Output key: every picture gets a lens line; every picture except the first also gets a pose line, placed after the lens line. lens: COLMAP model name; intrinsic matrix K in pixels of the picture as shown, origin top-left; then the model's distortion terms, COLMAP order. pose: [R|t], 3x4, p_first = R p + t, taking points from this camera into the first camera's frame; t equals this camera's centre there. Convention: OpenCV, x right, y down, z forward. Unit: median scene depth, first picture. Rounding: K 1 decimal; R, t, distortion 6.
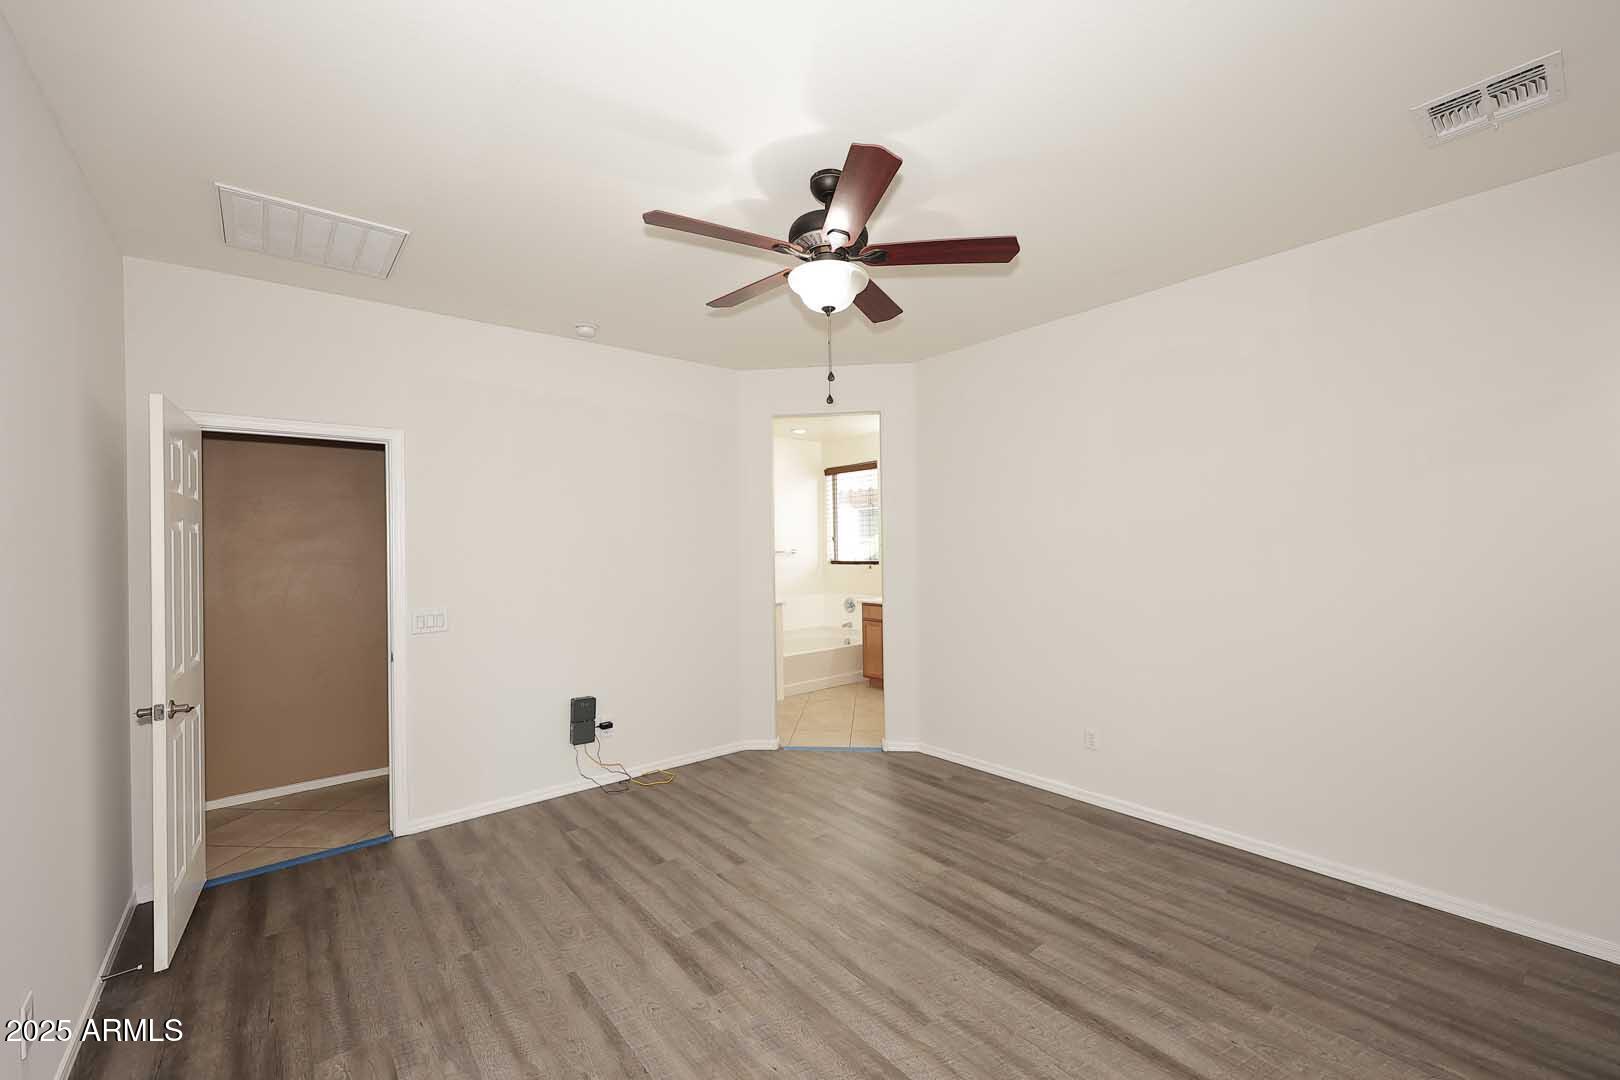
lens RADIAL K [[654.0, 0, 817.2], [0, 654.0, 544.2], [0, 0, 1]] dist [0.000989, -0.000034]
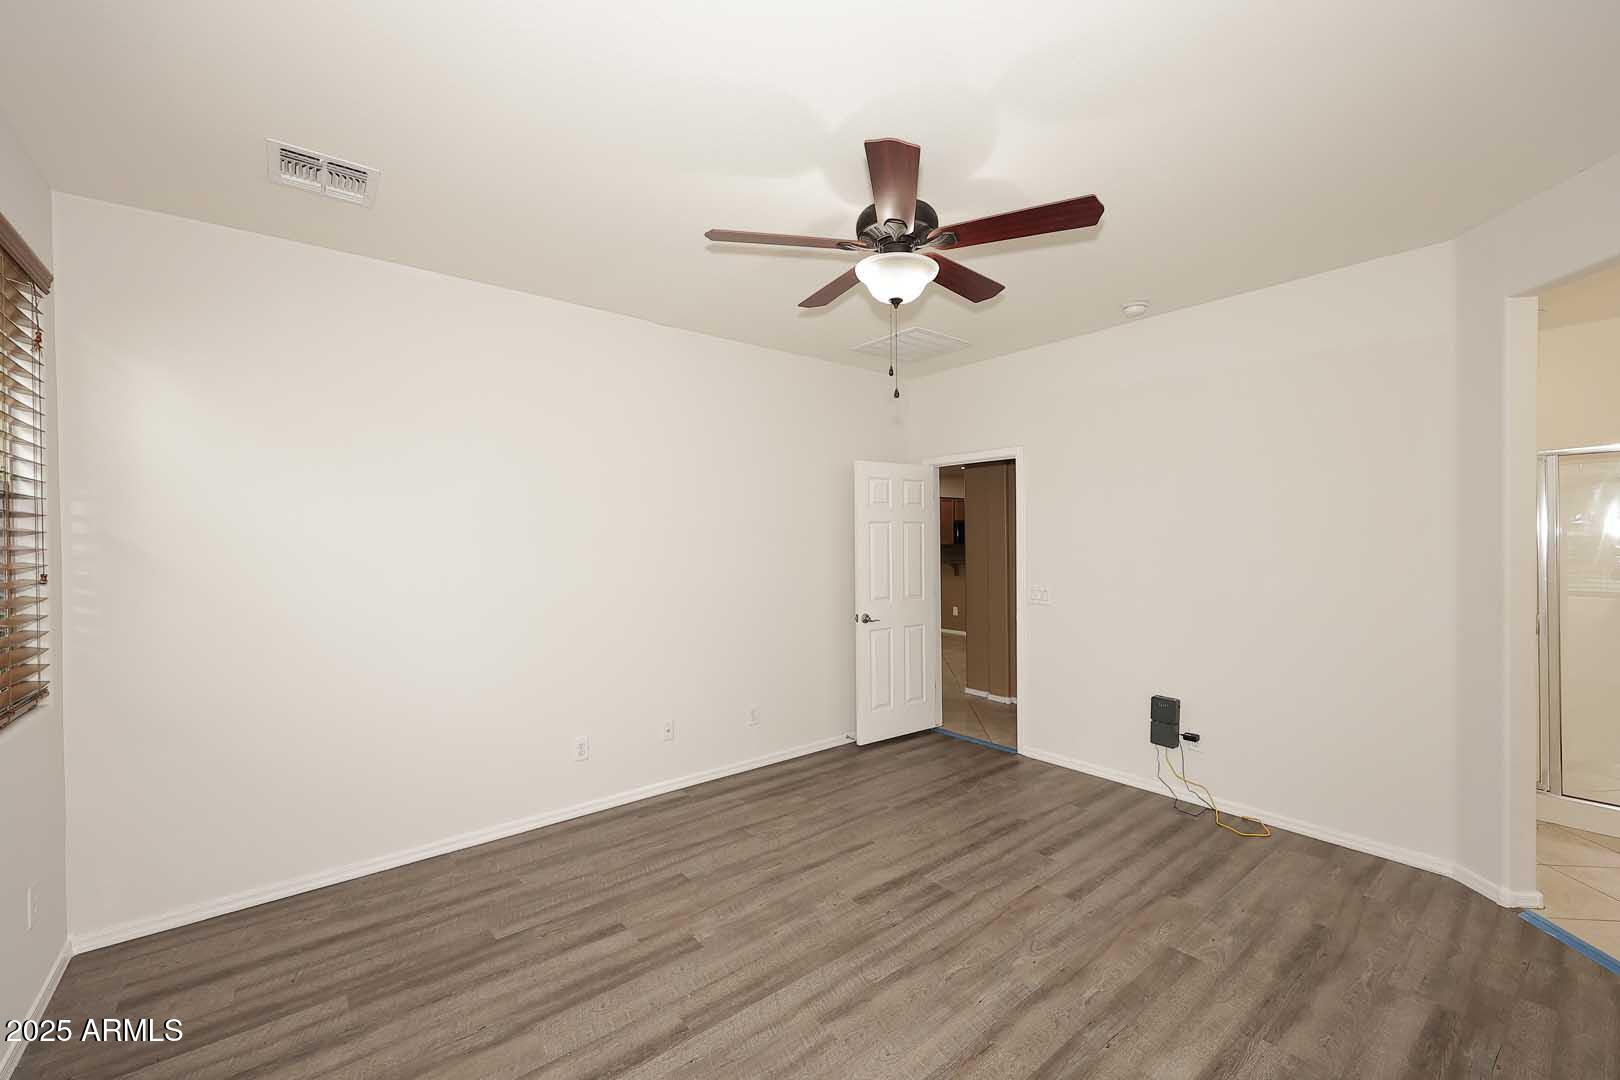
lens RADIAL K [[654.0, 0, 807.9], [0, 654.0, 545.8], [0, 0, 1]] dist [0.000989, -0.000034]
pose [[-0.017877, 0.023847, -0.999556, 0.770471], [0.010396, 0.999666, 0.023664, -0.013022], [0.999786, -0.009968, -0.018119, 0.674084]]
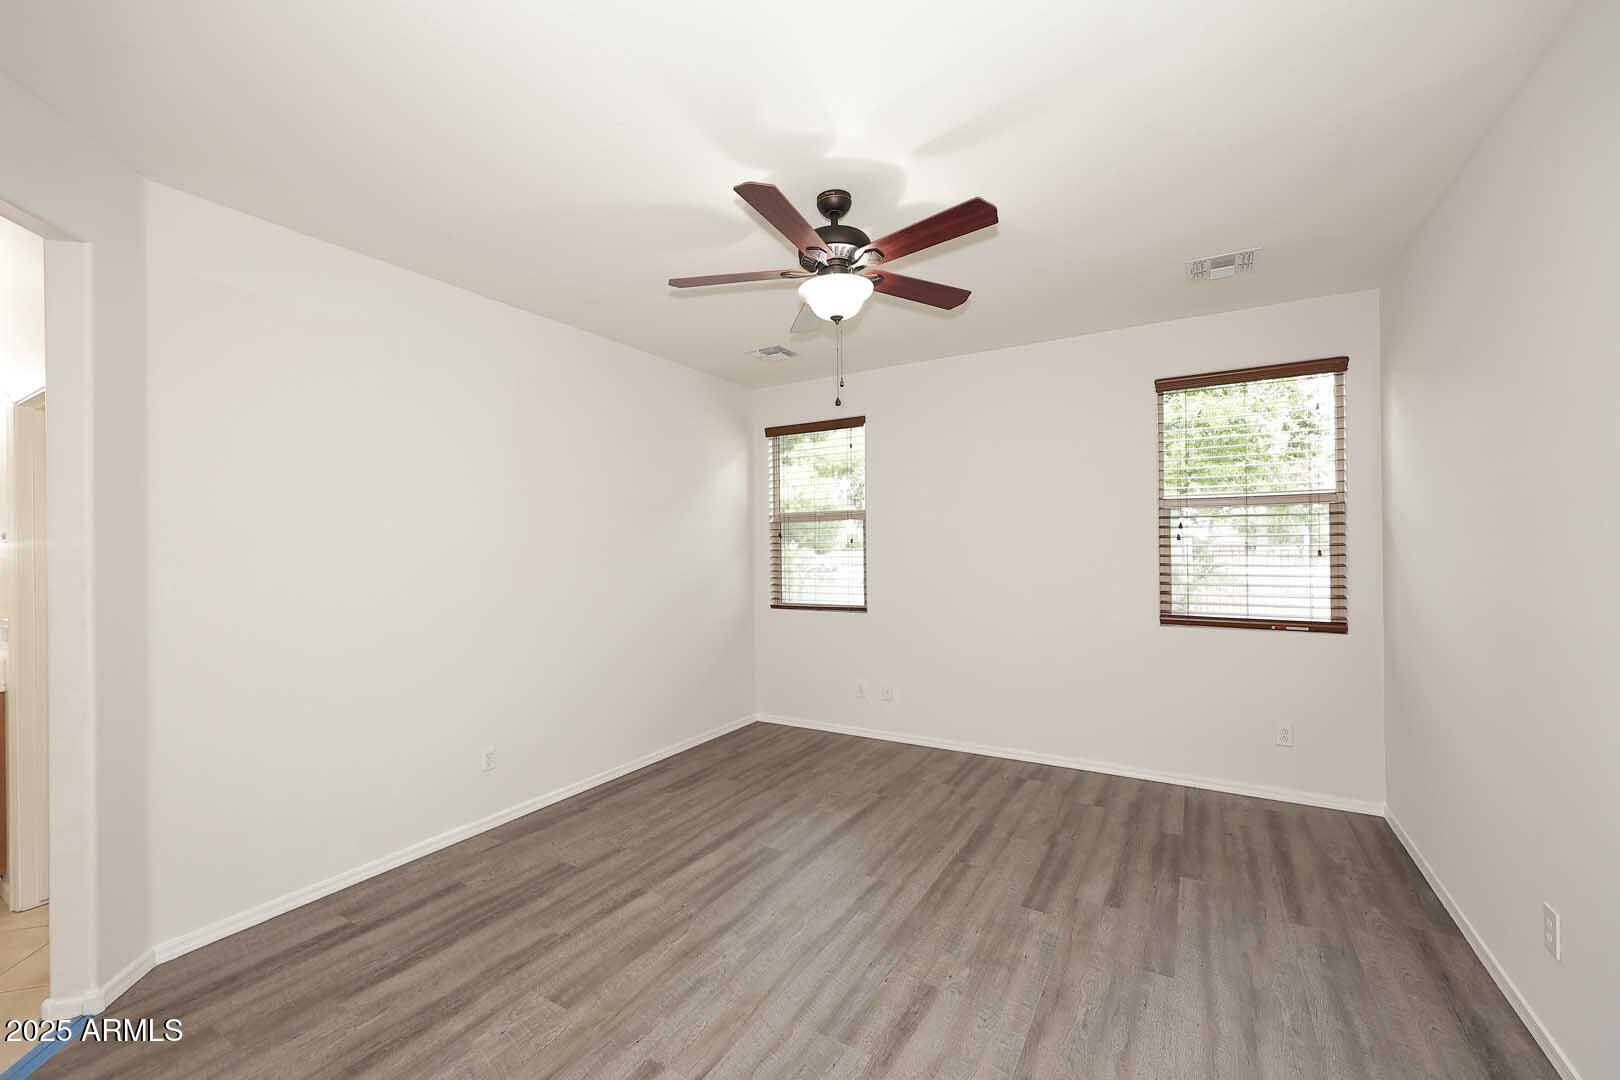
lens RADIAL K [[654.0, 0, 809.1], [0, 654.0, 546.7], [0, 0, 1]] dist [0.000989, -0.000034]
pose [[-0.330024, 0.023048, 0.943691, -0.744676], [0.017483, 0.999680, -0.018301, 0.028614], [-0.943811, 0.010458, -0.330322, 1.071753]]
